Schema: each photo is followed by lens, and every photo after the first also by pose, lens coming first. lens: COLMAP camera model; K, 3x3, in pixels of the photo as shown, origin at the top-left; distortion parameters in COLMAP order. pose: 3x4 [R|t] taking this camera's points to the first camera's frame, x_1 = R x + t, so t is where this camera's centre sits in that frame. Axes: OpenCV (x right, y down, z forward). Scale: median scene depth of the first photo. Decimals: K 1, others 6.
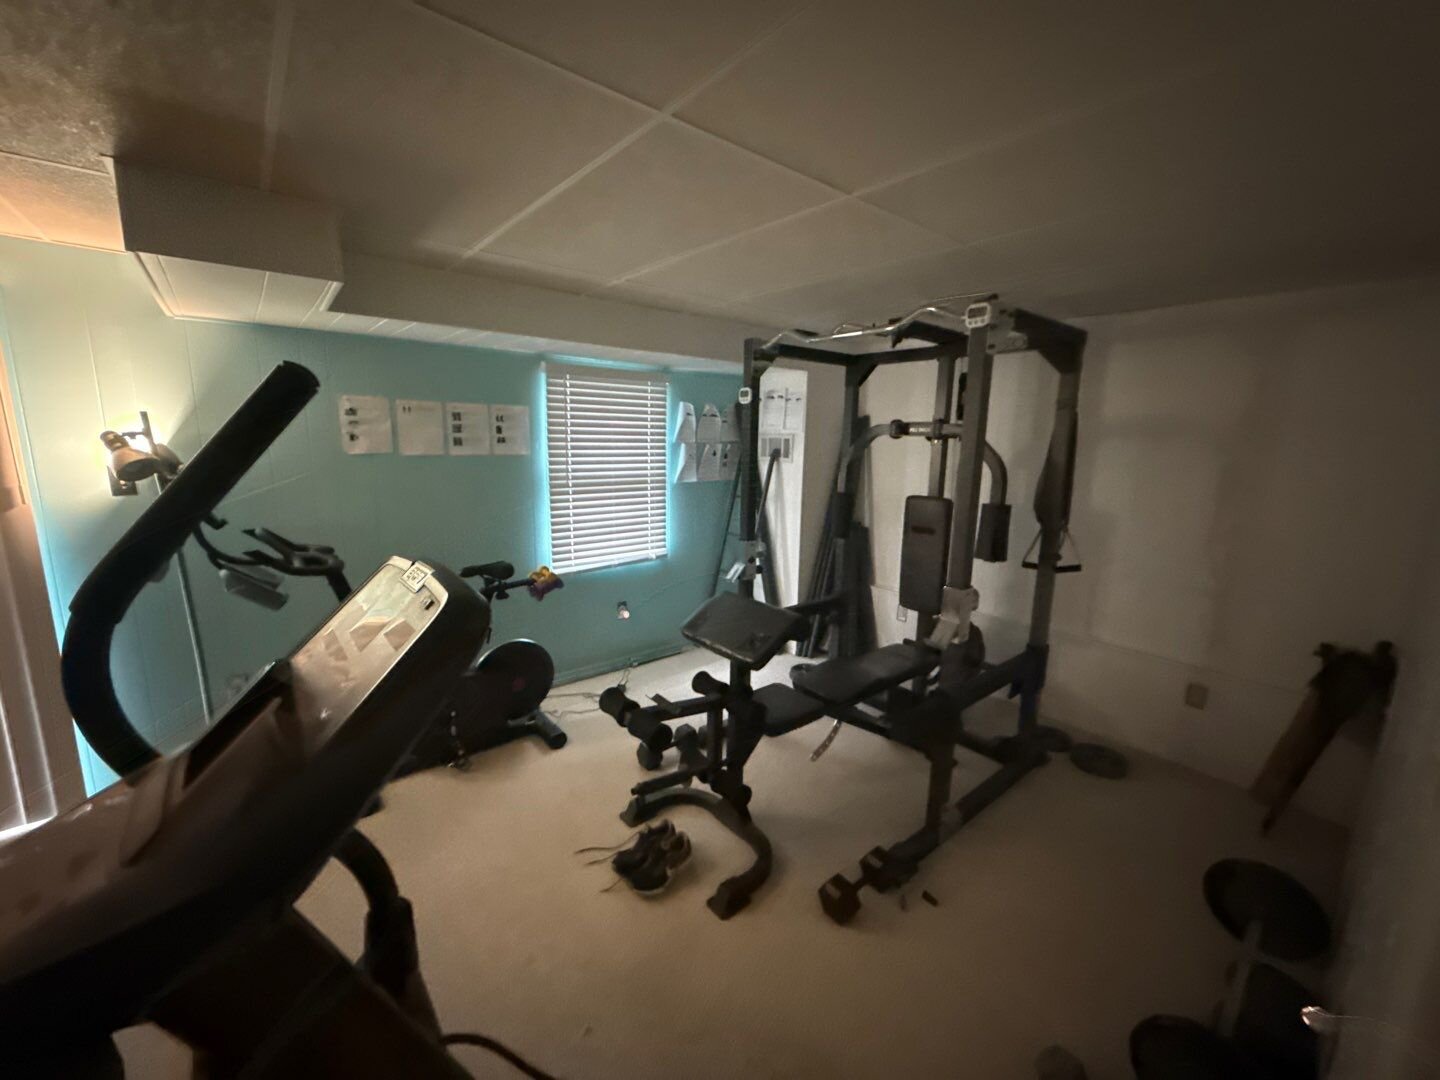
lens RADIAL K [[576.9, 0, 717.2], [0, 576.9, 538.4], [0, 0, 1]] dist [0.010789, -0.000185]
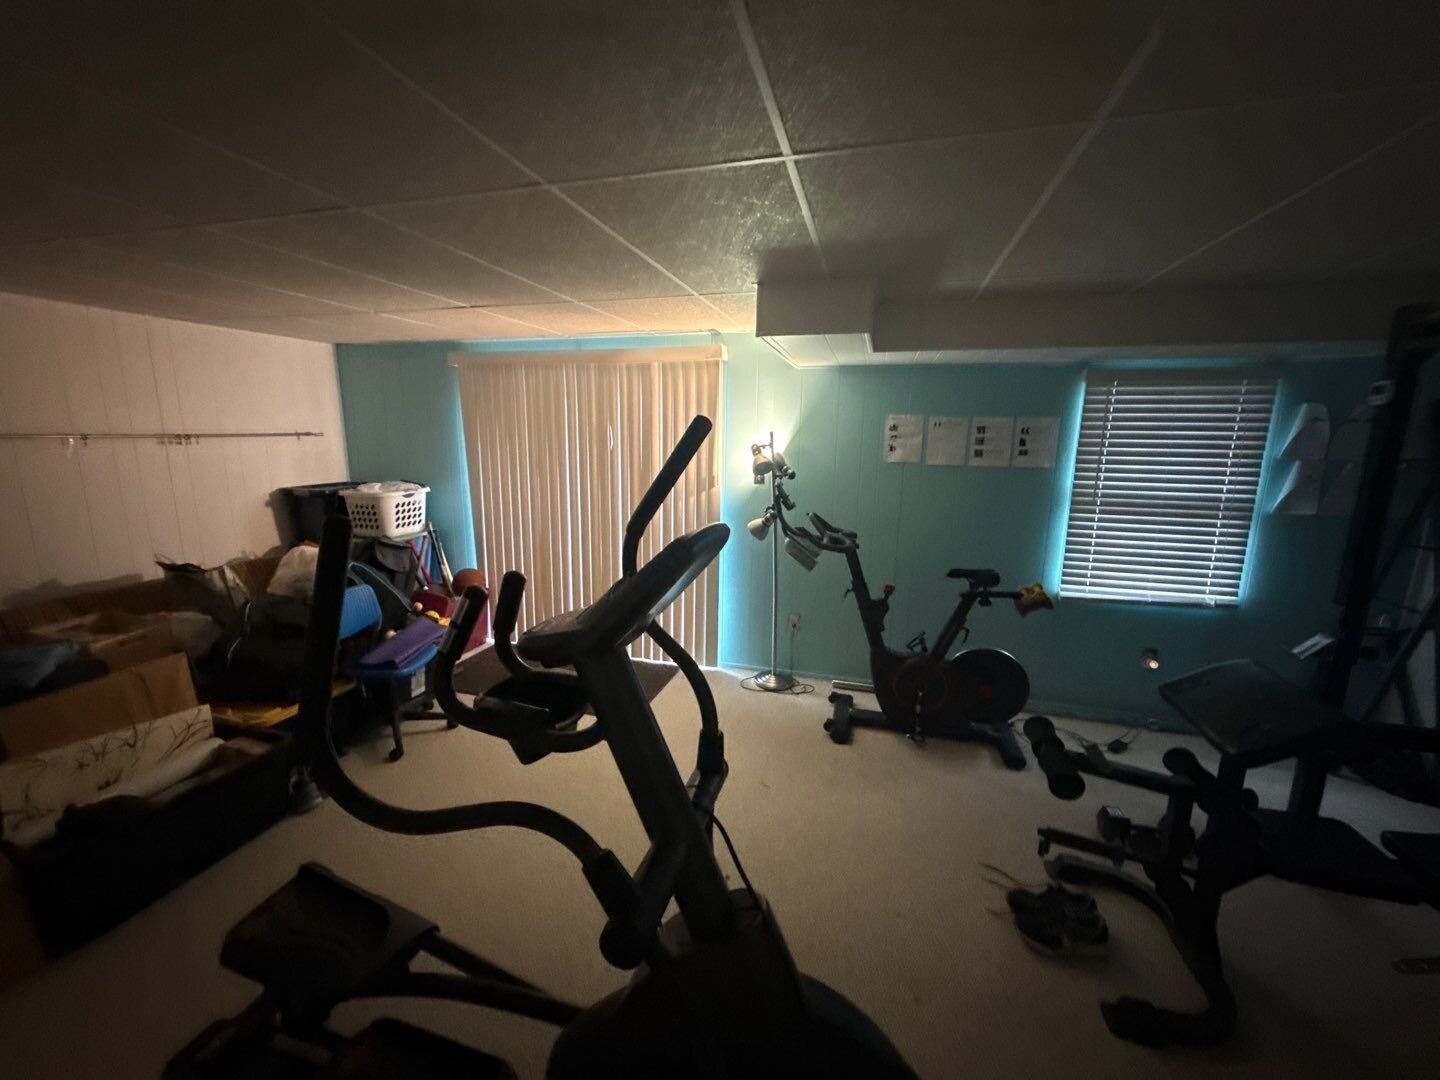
lens RADIAL K [[576.9, 0, 723.6], [0, 576.9, 535.9], [0, 0, 1]] dist [0.010789, -0.000185]
pose [[0.585467, 0.133593, -0.799613, 0.165906], [-0.149650, 0.987188, 0.055359, -0.005529], [0.796764, 0.087251, 0.597958, -0.003735]]
